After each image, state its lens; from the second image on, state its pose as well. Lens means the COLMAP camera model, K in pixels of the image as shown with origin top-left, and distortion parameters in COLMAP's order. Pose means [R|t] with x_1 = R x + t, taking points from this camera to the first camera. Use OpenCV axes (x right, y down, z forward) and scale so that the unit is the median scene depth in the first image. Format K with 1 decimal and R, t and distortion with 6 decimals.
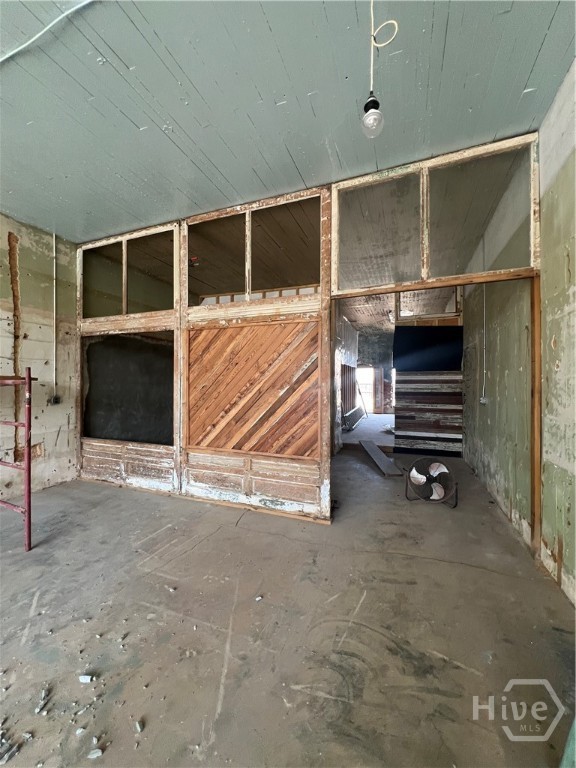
lens RADIAL K [[308.3, 0, 288.8], [0, 308.3, 381.8], [0, 0, 1]] dist [-0.003401, 0.000823]
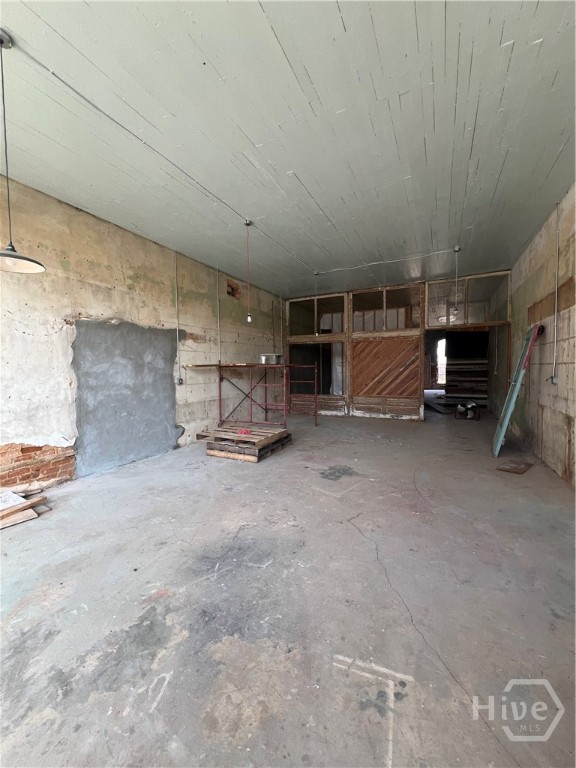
lens RADIAL K [[308.3, 0, 288.8], [0, 308.3, 381.8], [0, 0, 1]] dist [-0.003401, 0.000823]
pose [[0.995170, -0.007628, -0.097869, -0.467365], [0.012376, 0.998771, 0.048002, 0.002877], [0.097383, -0.048982, 0.994041, -1.029458]]
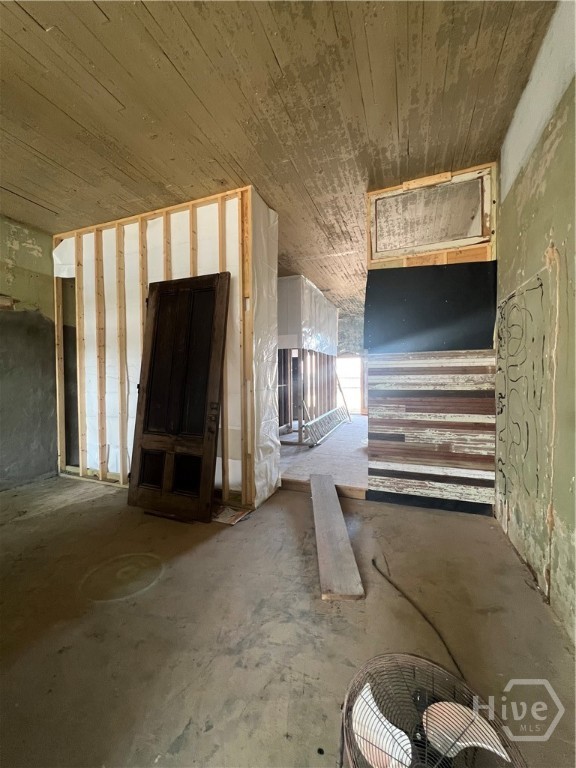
lens RADIAL K [[308.3, 0, 288.8], [0, 308.3, 381.8], [0, 0, 1]] dist [-0.003401, 0.000823]
pose [[0.999885, -0.008667, -0.012455, 0.288366], [0.008859, 0.999842, 0.015423, 0.010357], [0.012319, -0.015531, 0.999803, 0.616771]]
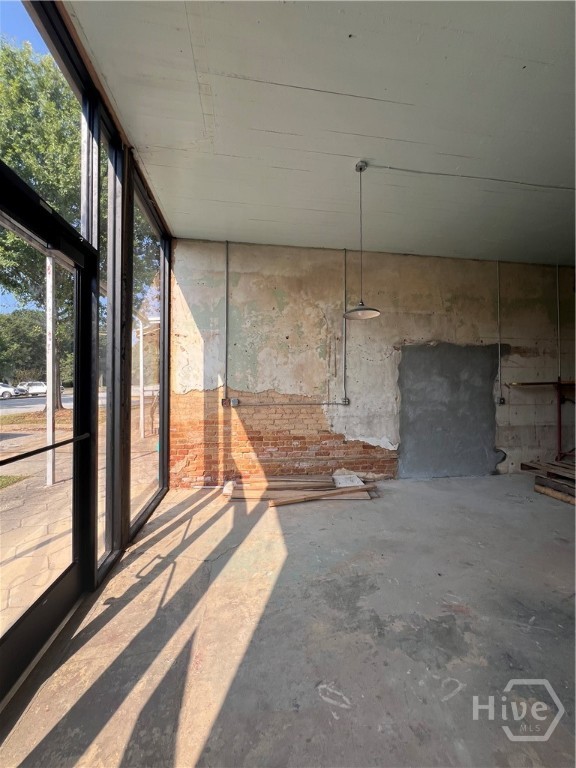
lens RADIAL K [[308.3, 0, 288.8], [0, 308.3, 381.8], [0, 0, 1]] dist [-0.003401, 0.000823]
pose [[0.488712, -0.014247, -0.872329, -0.424102], [0.003837, 0.999892, -0.014180, -0.001224], [0.872437, 0.003583, 0.488714, -1.063700]]
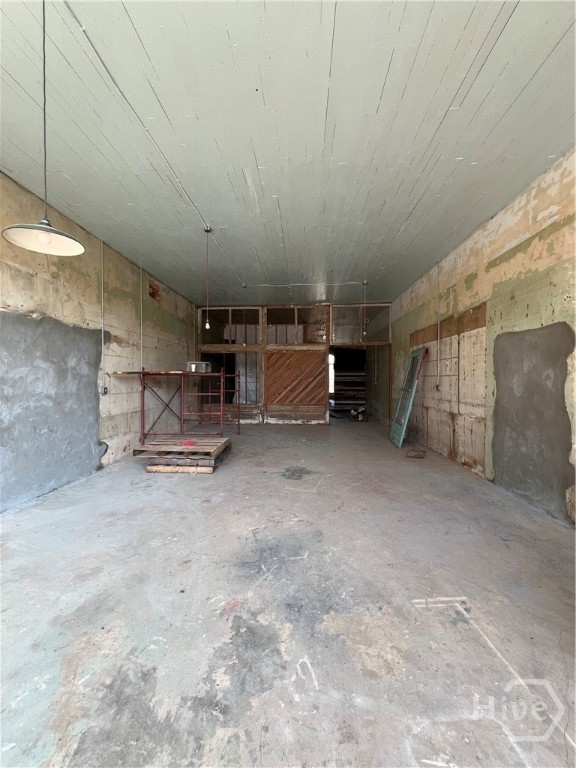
lens RADIAL K [[308.3, 0, 288.8], [0, 308.3, 381.8], [0, 0, 1]] dist [-0.003401, 0.000823]
pose [[0.950301, -0.003951, 0.311308, -0.739623], [-0.001047, 0.999873, 0.015886, 0.007491], [-0.311331, -0.015422, 0.950176, -1.052414]]
